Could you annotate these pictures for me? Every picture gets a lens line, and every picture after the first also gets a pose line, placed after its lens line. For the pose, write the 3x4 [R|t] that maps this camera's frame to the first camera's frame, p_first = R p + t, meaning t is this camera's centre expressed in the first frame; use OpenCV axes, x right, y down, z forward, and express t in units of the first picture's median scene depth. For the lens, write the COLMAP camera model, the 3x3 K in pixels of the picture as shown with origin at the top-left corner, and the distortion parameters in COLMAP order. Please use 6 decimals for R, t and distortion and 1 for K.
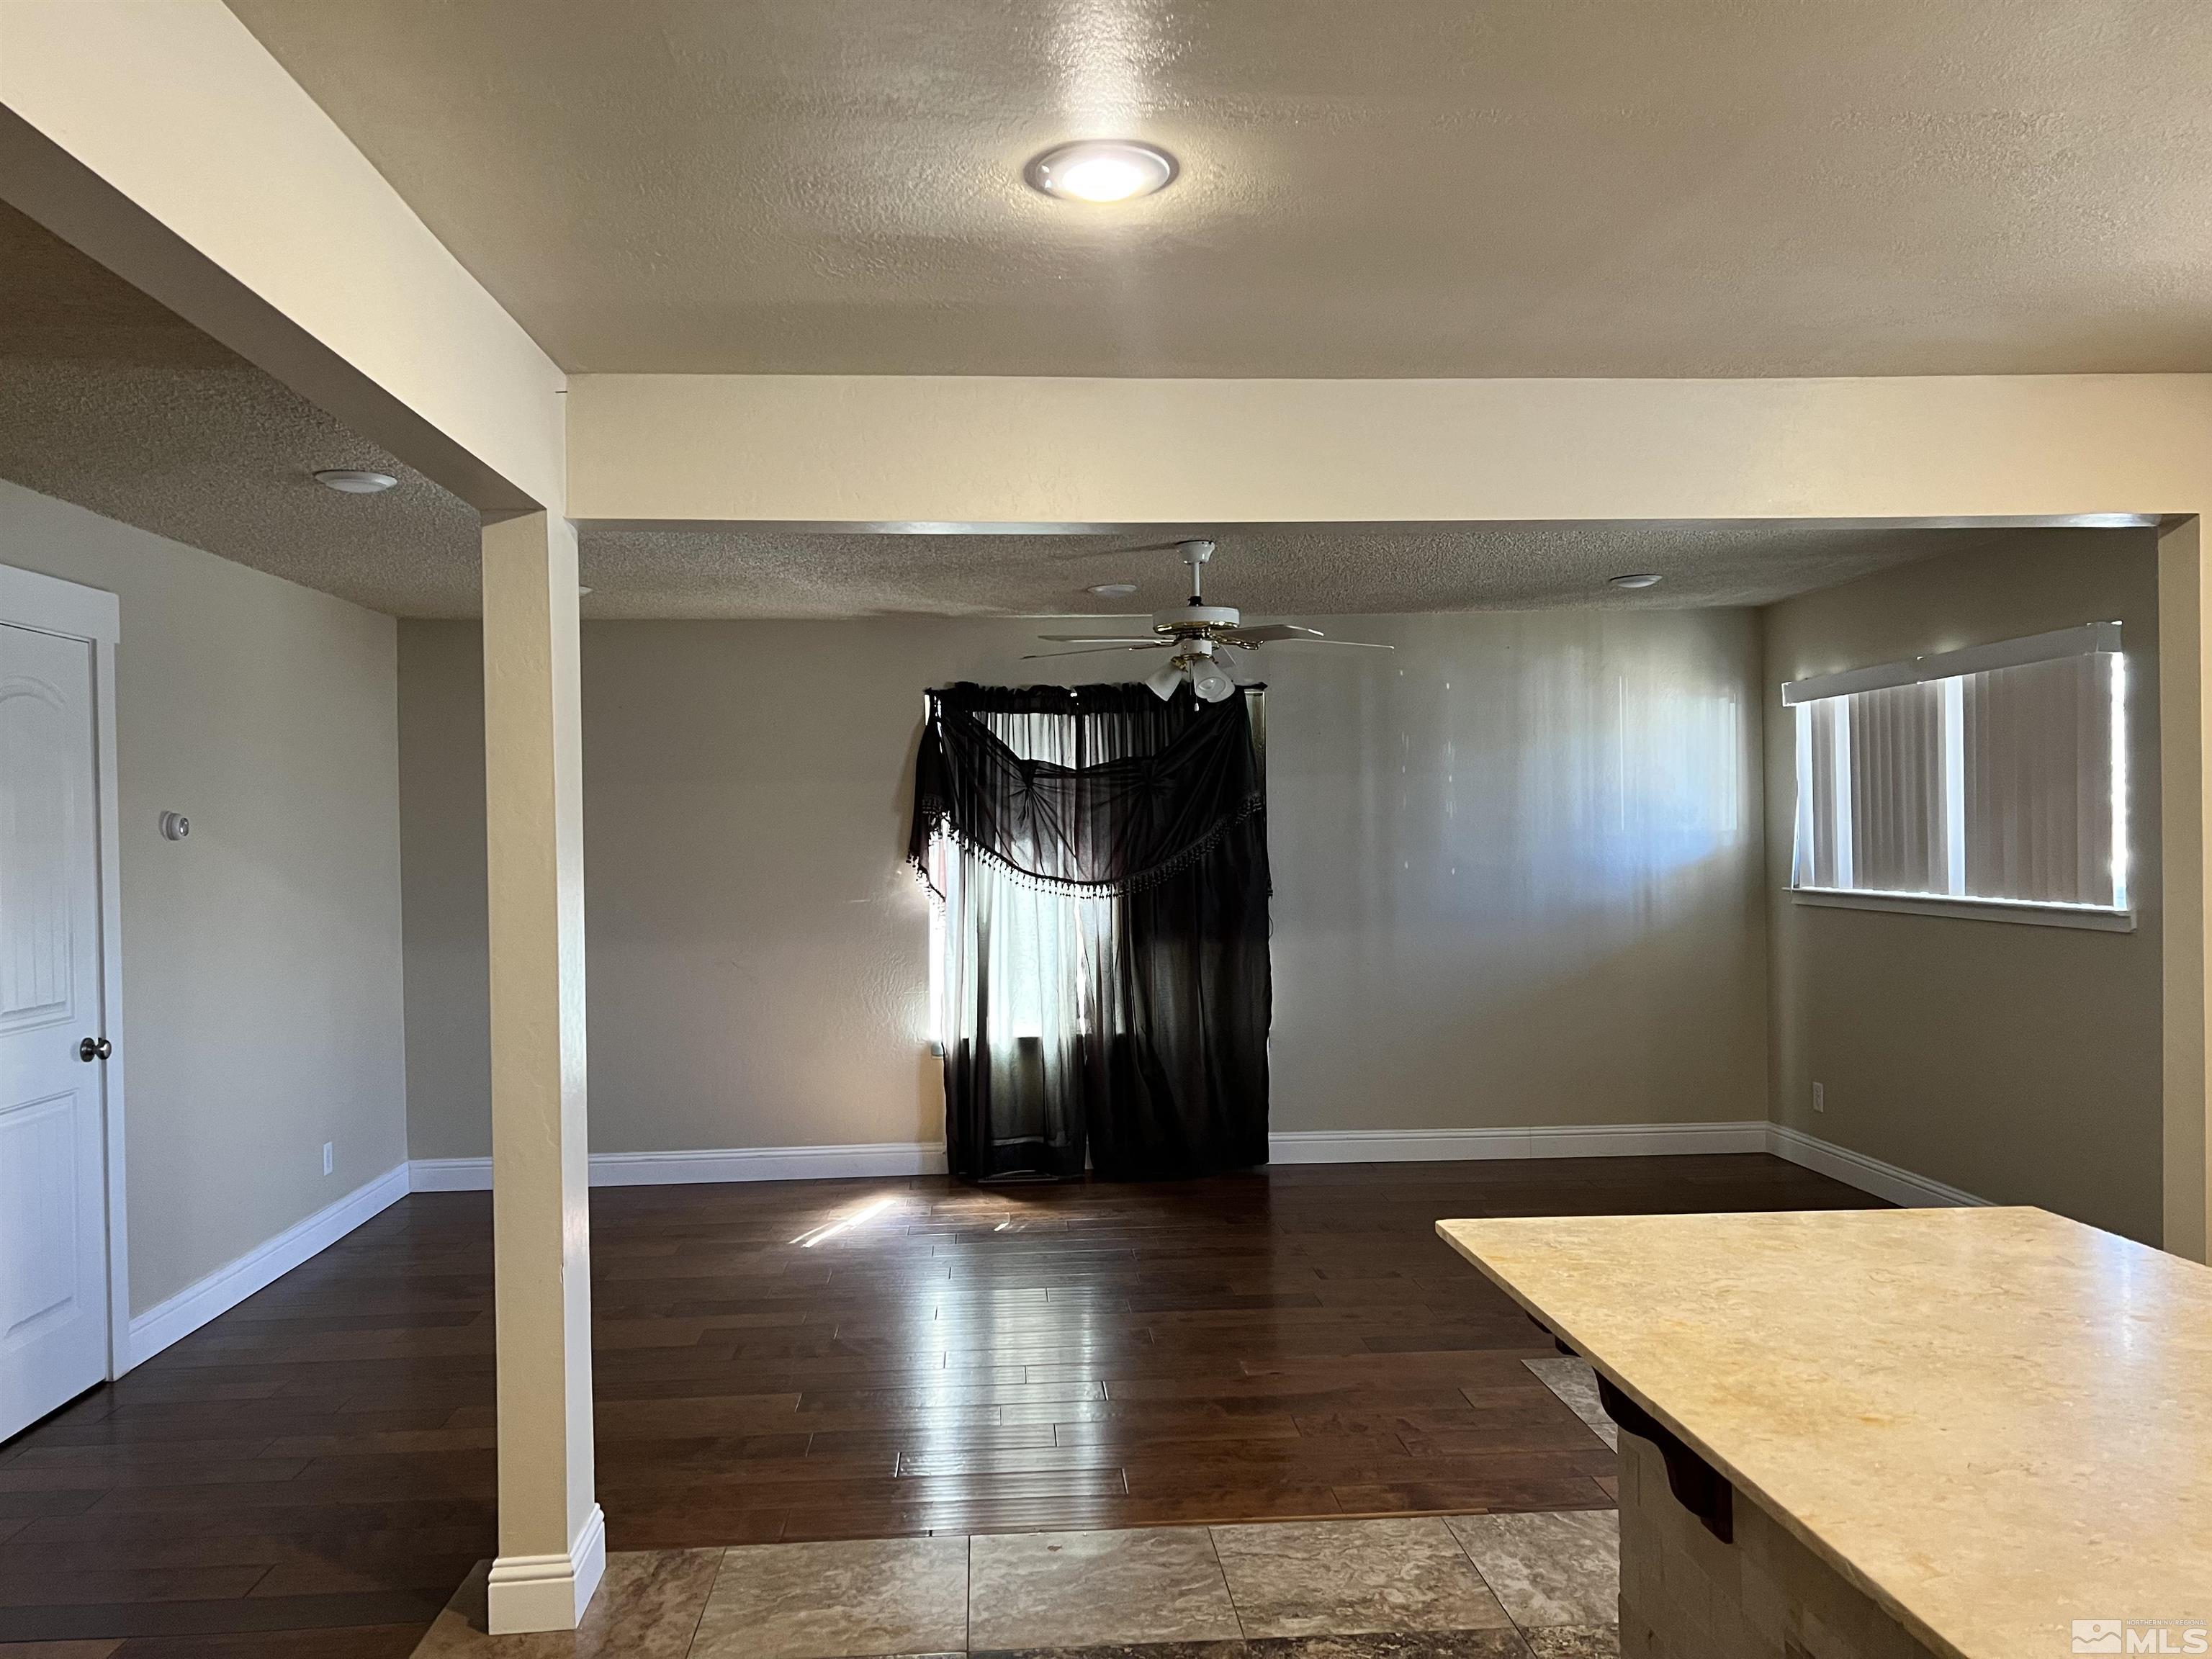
lens RADIAL K [[1652.8, 0, 1098.5], [0, 1652.8, 832.6], [0, 0, 1]] dist [0.056275, -0.064588]
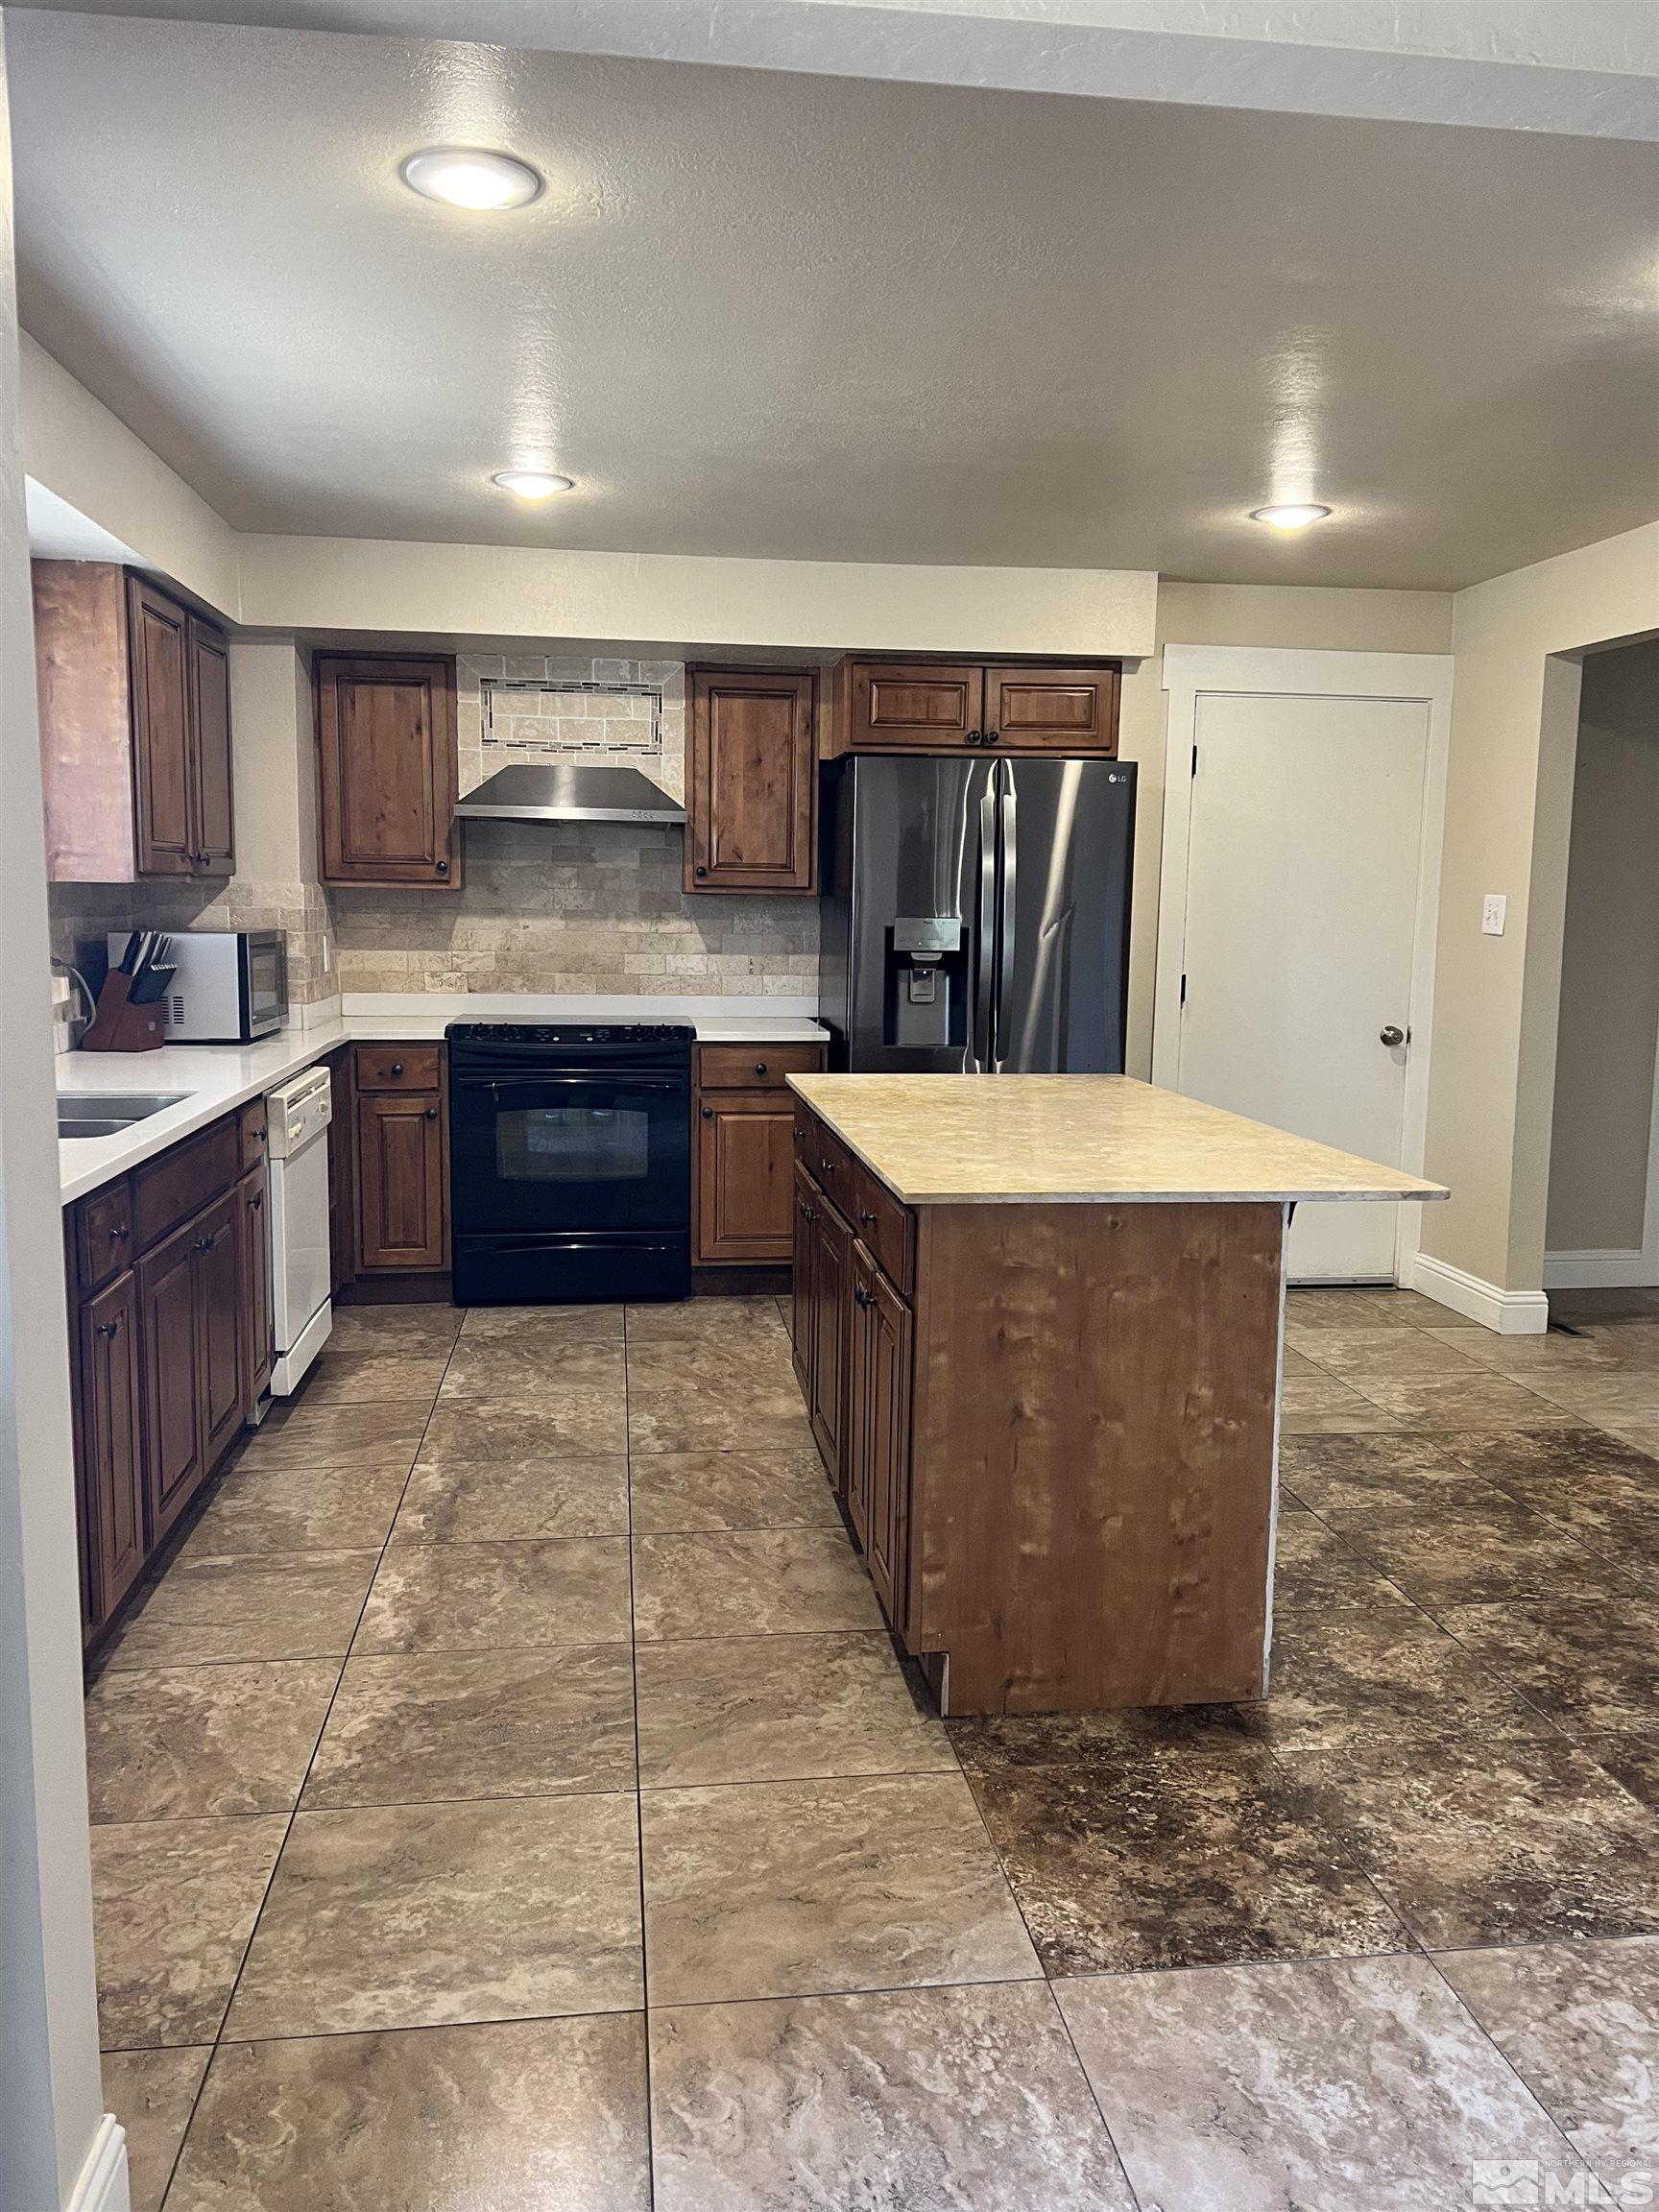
lens RADIAL K [[1652.8, 0, 834.9], [0, 1652.8, 1105.0], [0, 0, 1]] dist [0.056275, -0.064588]
pose [[-0.997867, 0.010568, -0.064424, 0.521124], [0.002547, 0.992363, 0.123327, 0.030849], [0.065235, 0.122900, -0.990273, 1.580565]]
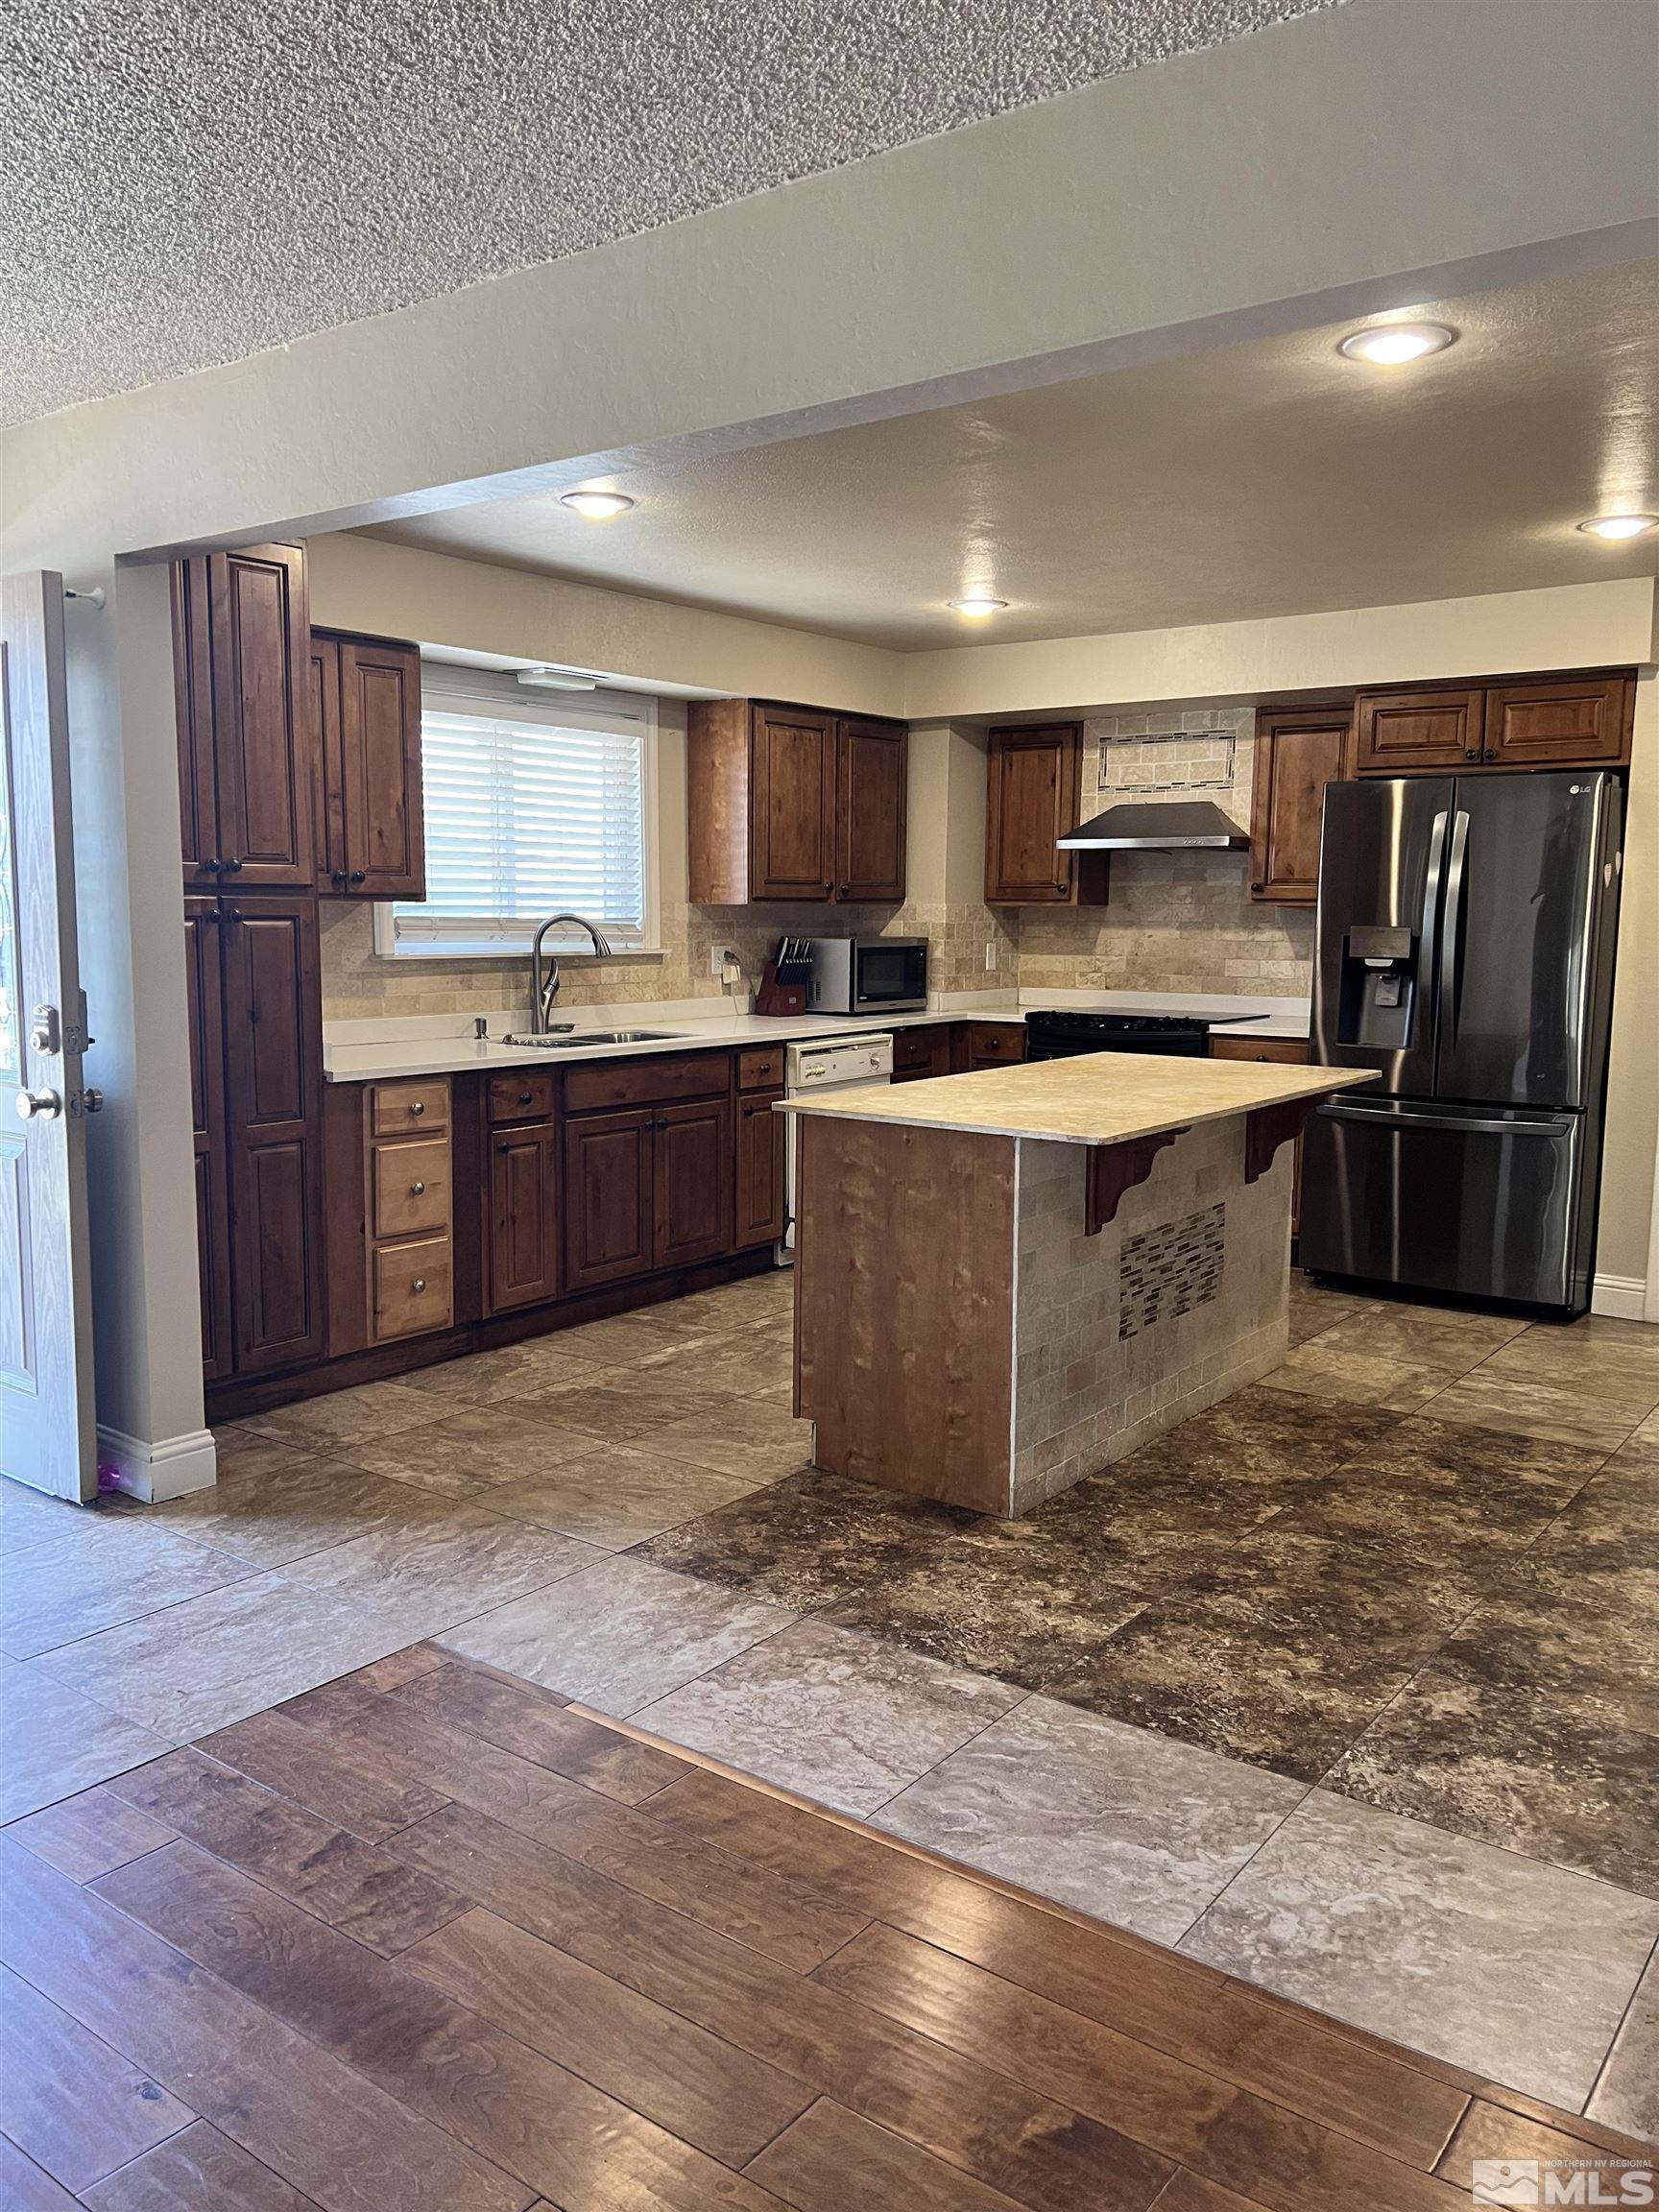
lens RADIAL K [[1652.8, 0, 830.4], [0, 1652.8, 1104.0], [0, 0, 1]] dist [0.056275, -0.064588]
pose [[-0.754112, -0.069103, 0.653100, -0.404957], [0.003281, 0.994040, 0.108966, 0.040720], [-0.656737, 0.084316, -0.749391, 1.680638]]
